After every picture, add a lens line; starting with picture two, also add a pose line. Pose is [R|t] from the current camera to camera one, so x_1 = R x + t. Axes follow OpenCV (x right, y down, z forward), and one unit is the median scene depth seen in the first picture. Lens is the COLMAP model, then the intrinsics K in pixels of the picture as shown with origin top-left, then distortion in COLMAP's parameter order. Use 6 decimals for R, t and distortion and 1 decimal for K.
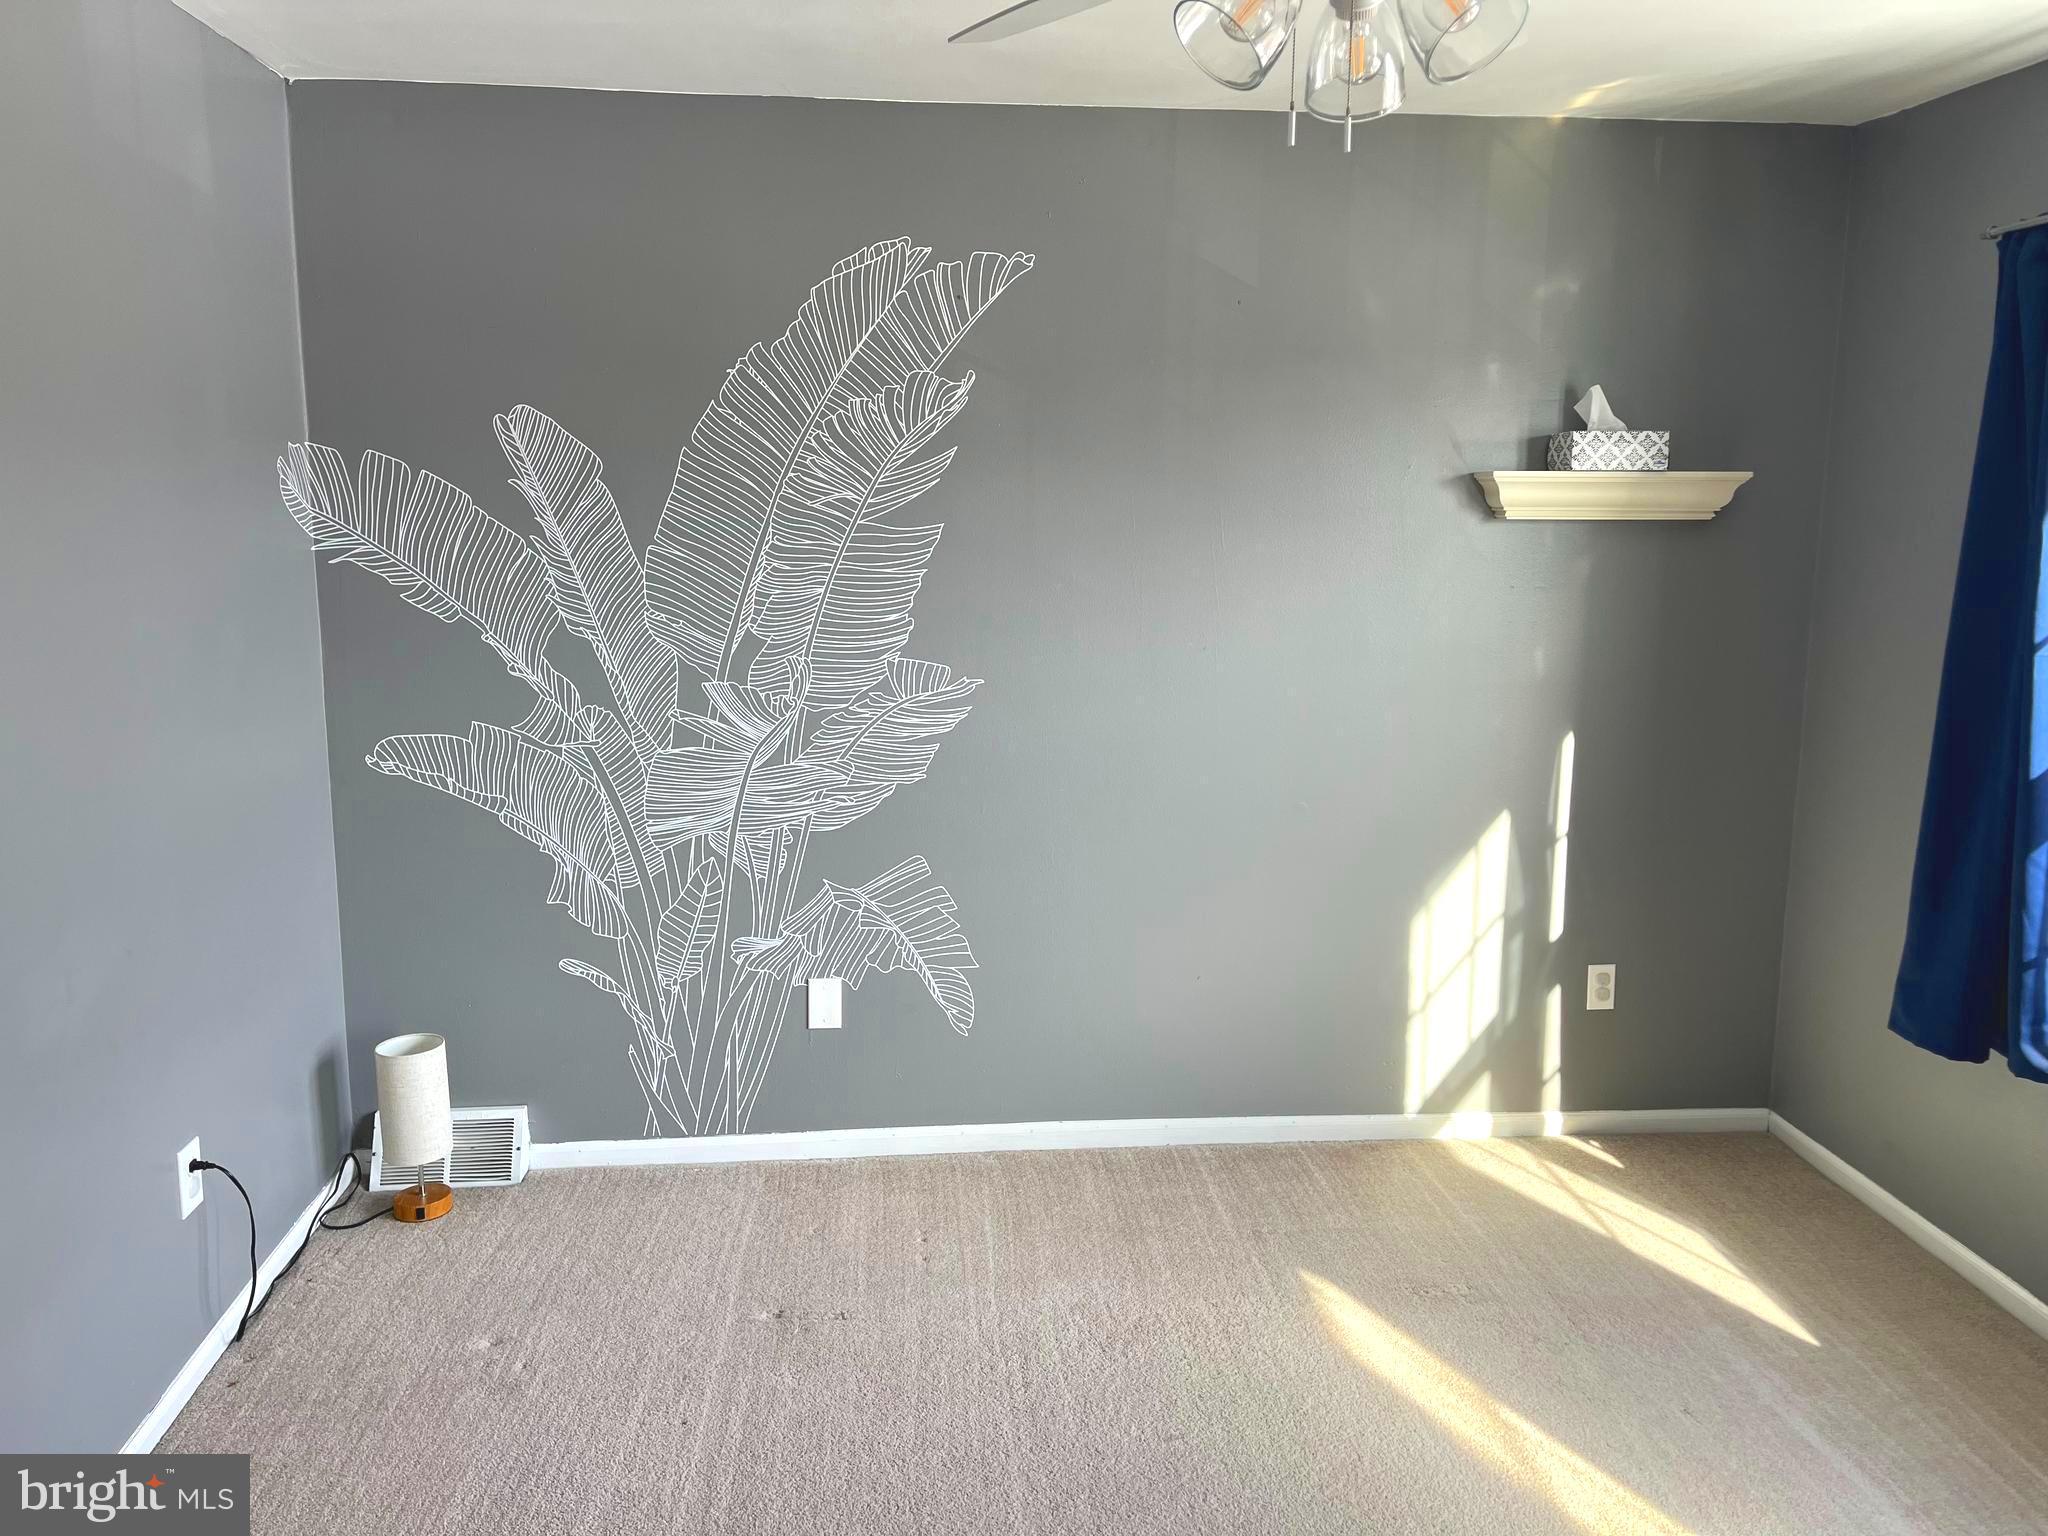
lens RADIAL K [[1548.1, 0, 1037.1], [0, 1548.1, 736.8], [0, 0, 1]] dist [0.081648, -0.099928]
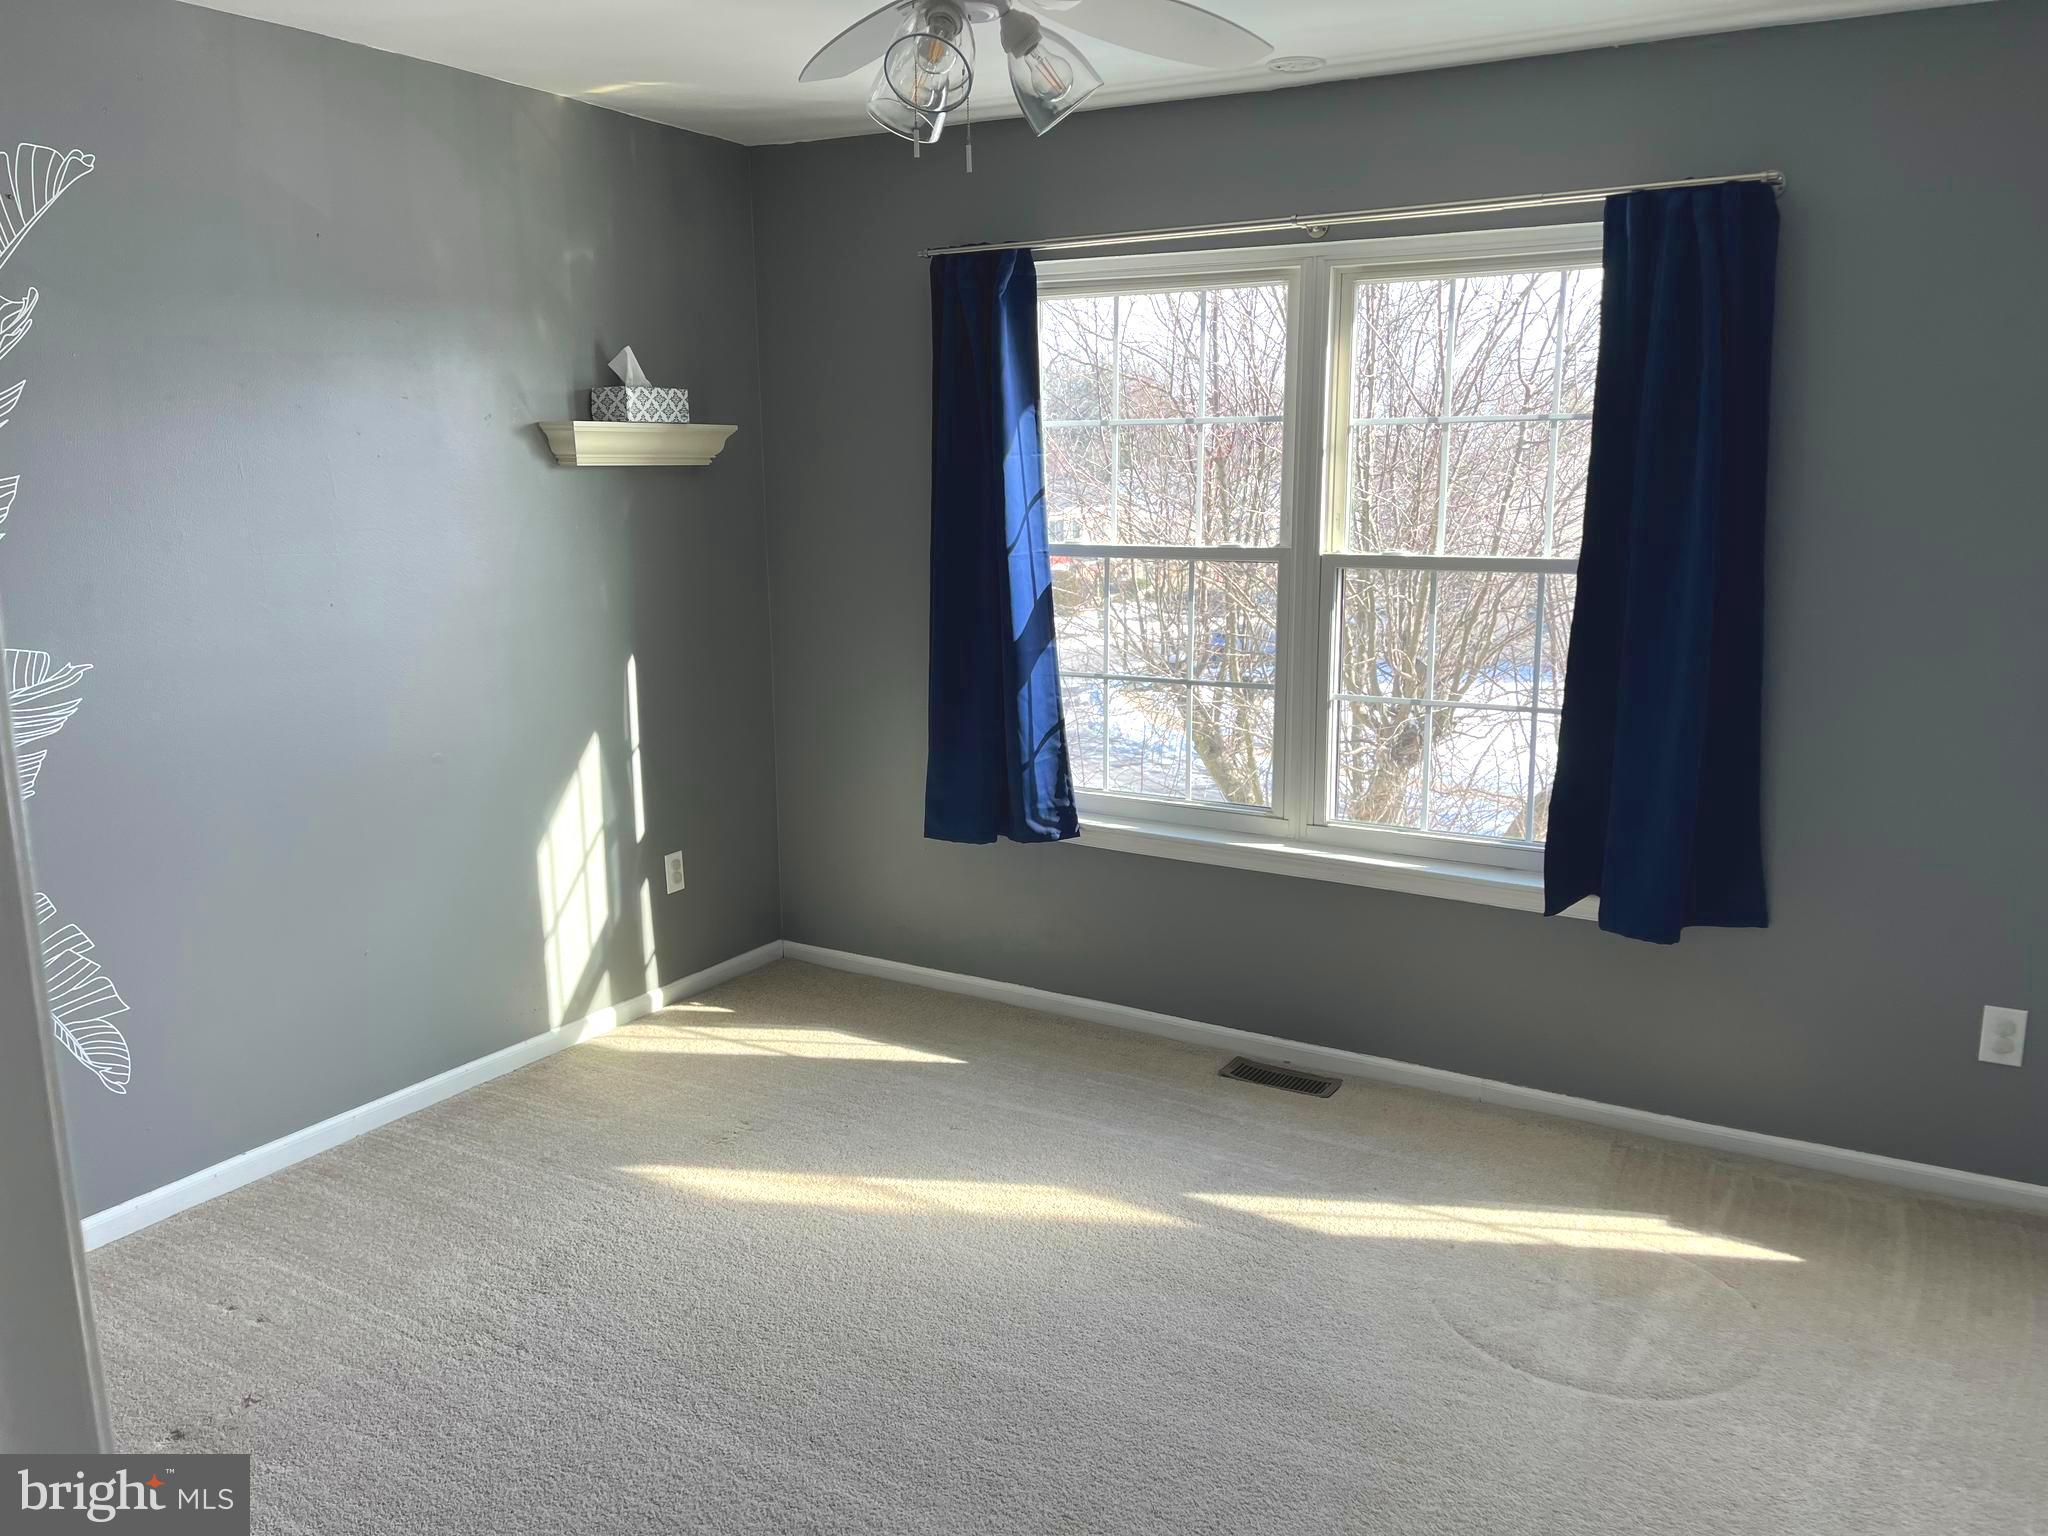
lens RADIAL K [[1536.3, 0, 1040.4], [0, 1536.3, 757.2], [0, 0, 1]] dist [0.068135, -0.109529]
pose [[0.584815, -0.161569, 0.794913, -0.399813], [0.129343, 0.985998, 0.105251, -0.010116], [-0.800788, 0.041264, 0.597524, 0.102086]]
